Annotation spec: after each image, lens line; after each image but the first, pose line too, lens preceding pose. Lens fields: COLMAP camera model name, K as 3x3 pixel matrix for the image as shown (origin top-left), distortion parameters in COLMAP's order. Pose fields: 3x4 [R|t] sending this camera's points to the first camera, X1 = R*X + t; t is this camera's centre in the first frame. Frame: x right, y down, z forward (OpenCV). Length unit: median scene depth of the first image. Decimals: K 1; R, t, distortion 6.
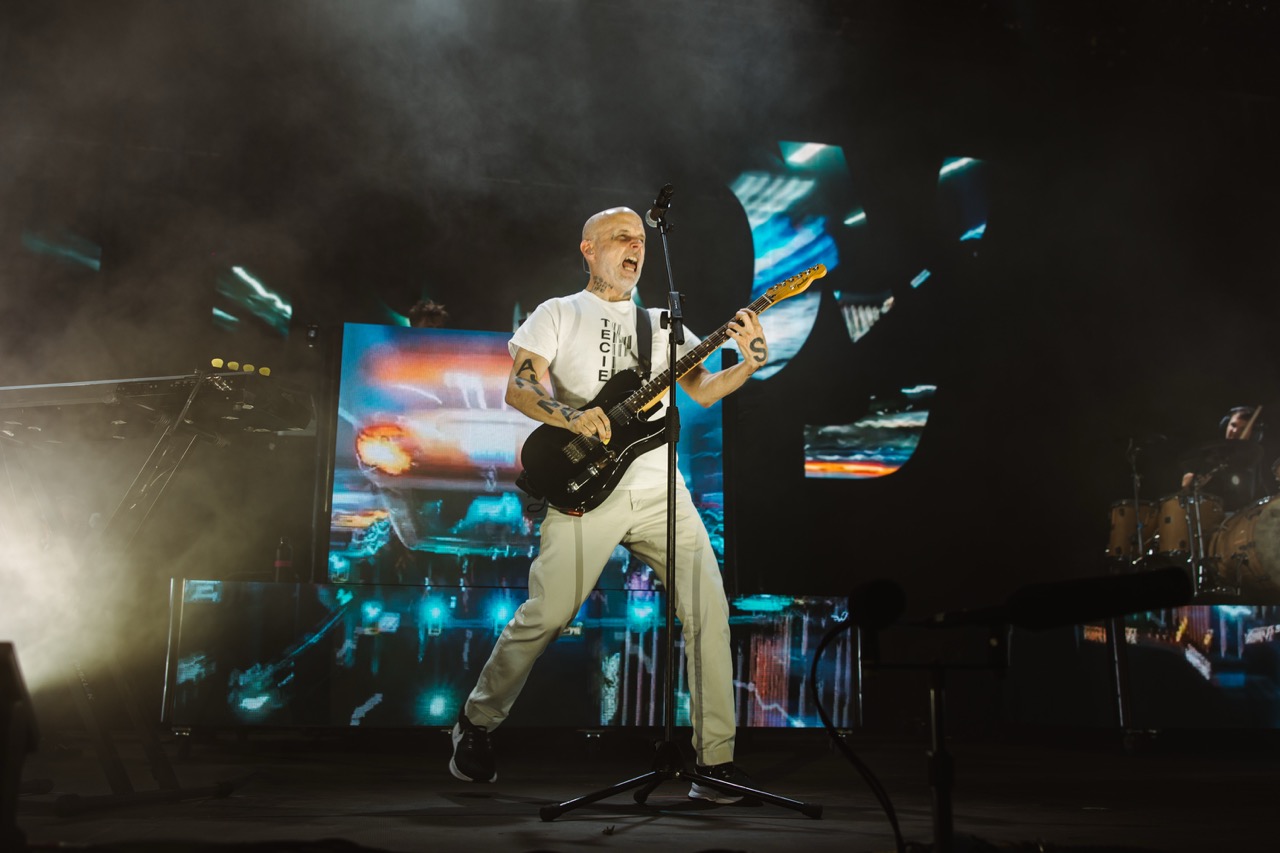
lens RADIAL K [[1116.0, 0, 636.0], [0, 1116.0, 428.2], [0, 0, 1]] dist [0.017471, 0.003535]
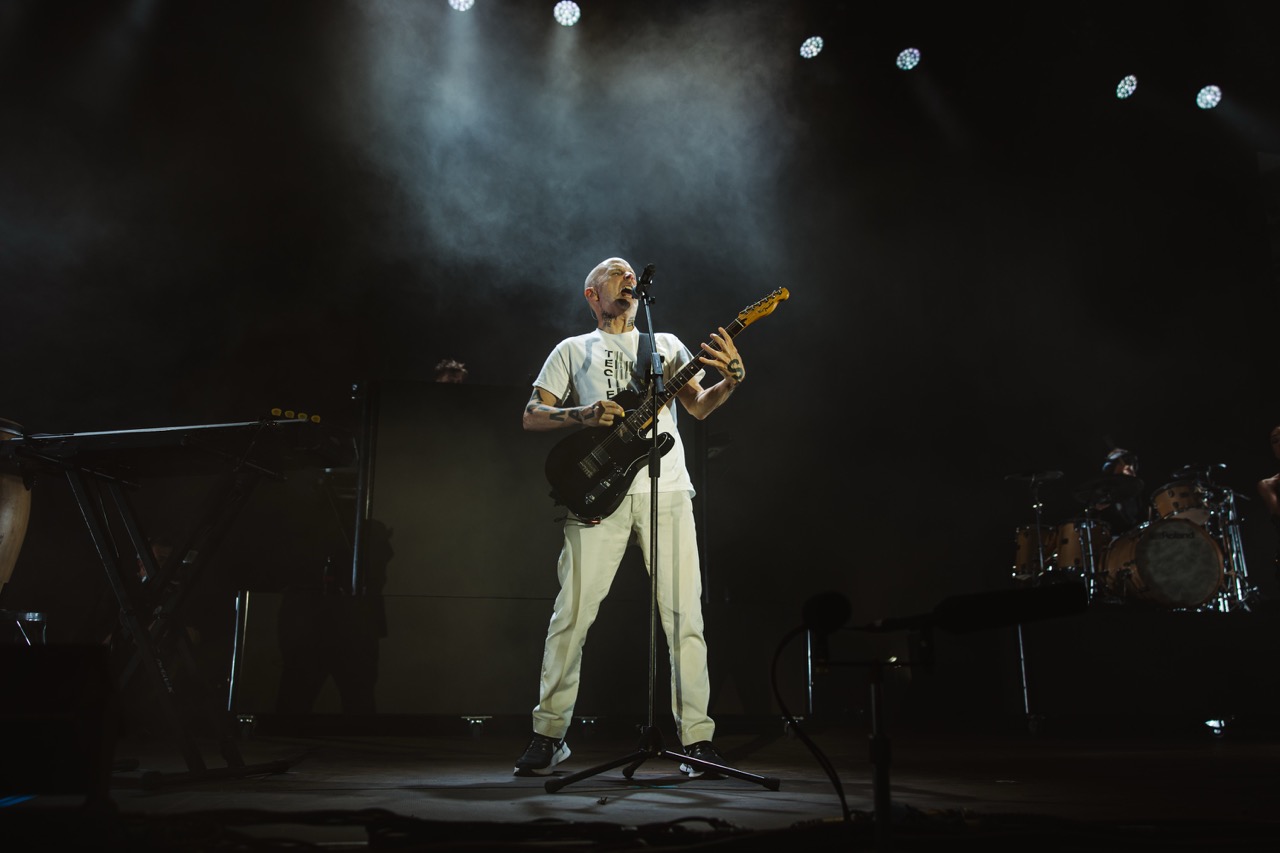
lens RADIAL K [[1116.0, 0, 644.0], [0, 1116.0, 423.3], [0, 0, 1]] dist [0.017471, 0.003535]
pose [[0.999969, -0.002893, -0.007306, 0.030246], [0.002872, 0.999992, -0.002938, -0.041527], [0.007315, 0.002917, 0.999969, -0.199704]]
